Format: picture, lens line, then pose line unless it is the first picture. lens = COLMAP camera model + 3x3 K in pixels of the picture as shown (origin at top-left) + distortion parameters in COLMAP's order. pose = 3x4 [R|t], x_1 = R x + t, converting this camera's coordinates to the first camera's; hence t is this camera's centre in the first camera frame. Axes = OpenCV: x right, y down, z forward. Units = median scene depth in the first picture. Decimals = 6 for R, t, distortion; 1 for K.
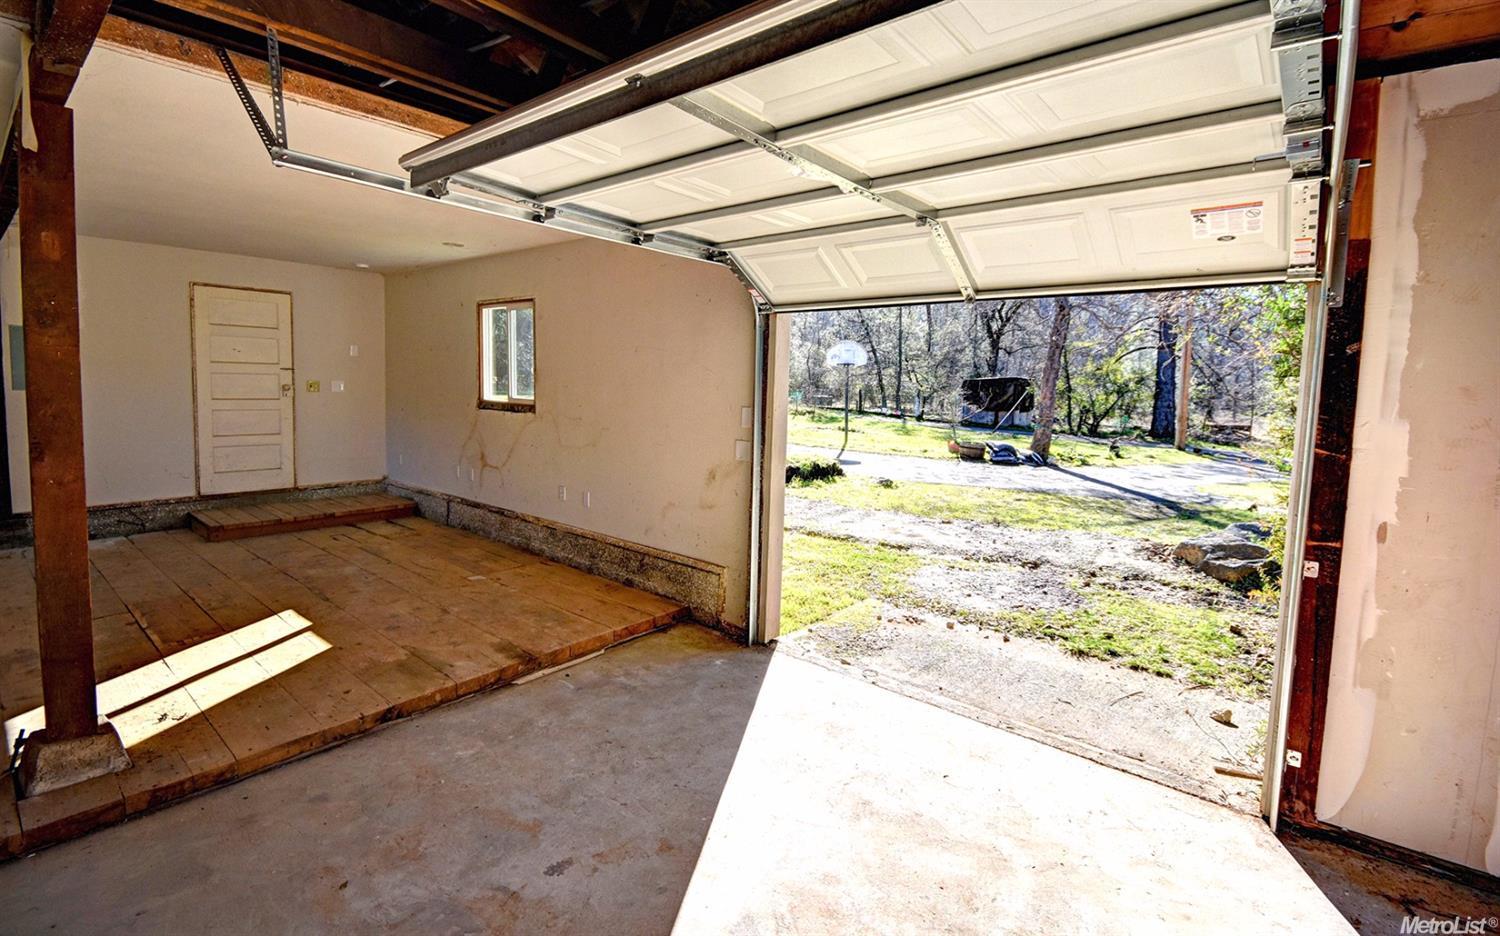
lens RADIAL K [[675.0, 0, 748.6], [0, 675.0, 434.8], [0, 0, 1]] dist [-0.001095, -0.000308]
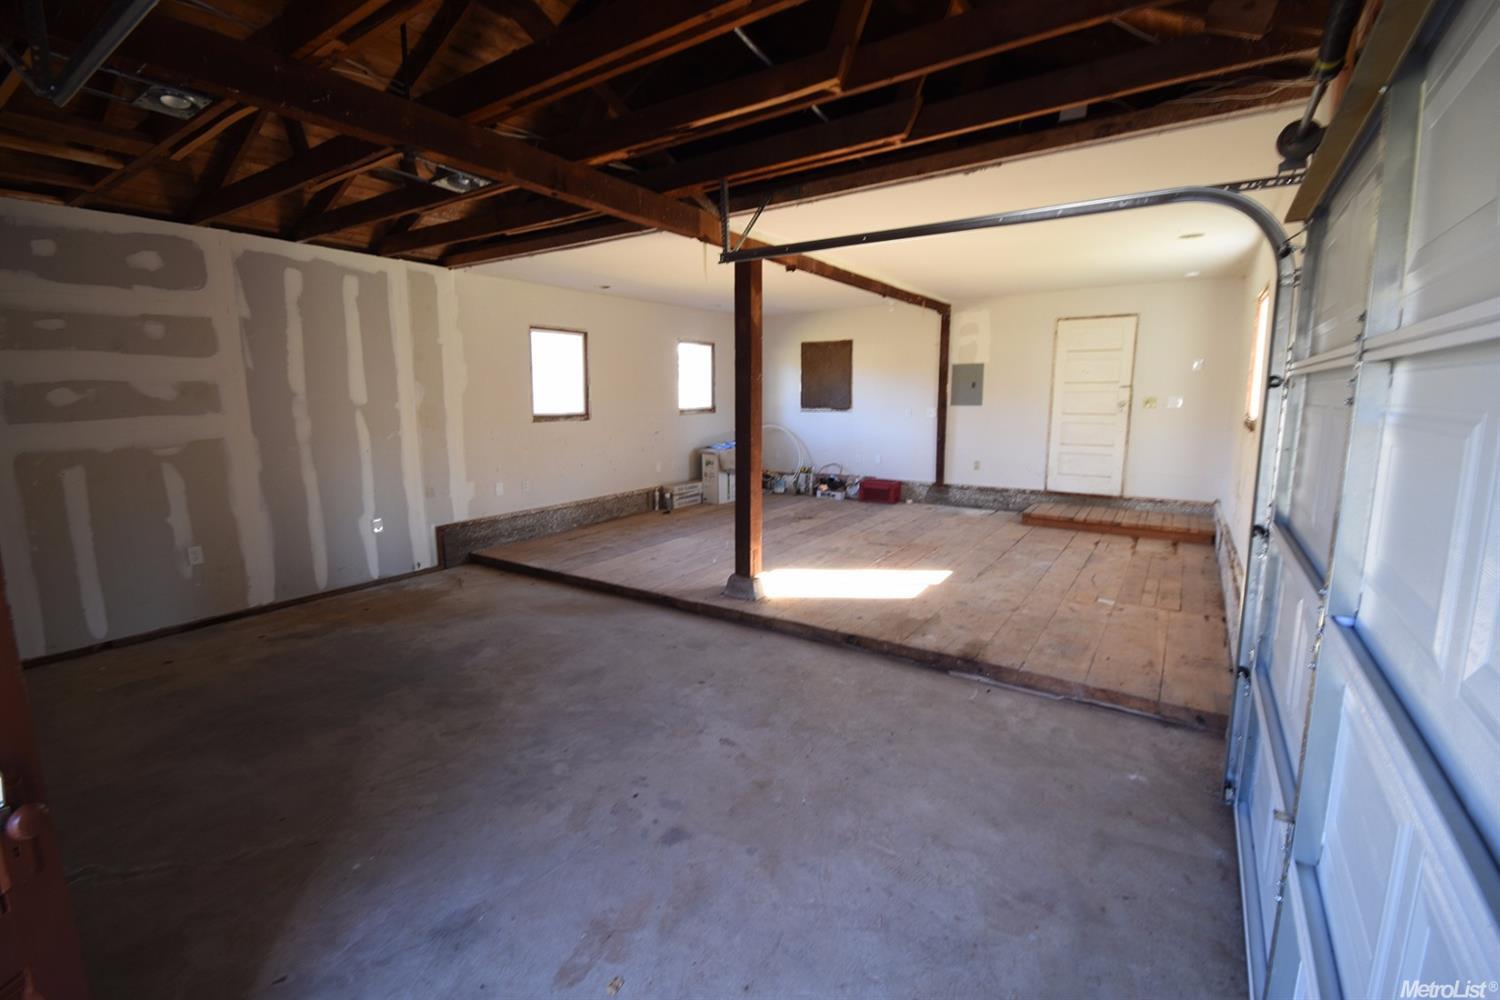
lens RADIAL K [[662.6, 0, 744.0], [0, 662.6, 499.7], [0, 0, 1]] dist [0.010094, -0.014809]
pose [[0.096885, 0.133208, -0.986341, 0.473424], [-0.071729, 0.989361, 0.126570, -0.012191], [0.992708, 0.058486, 0.105409, 0.407809]]
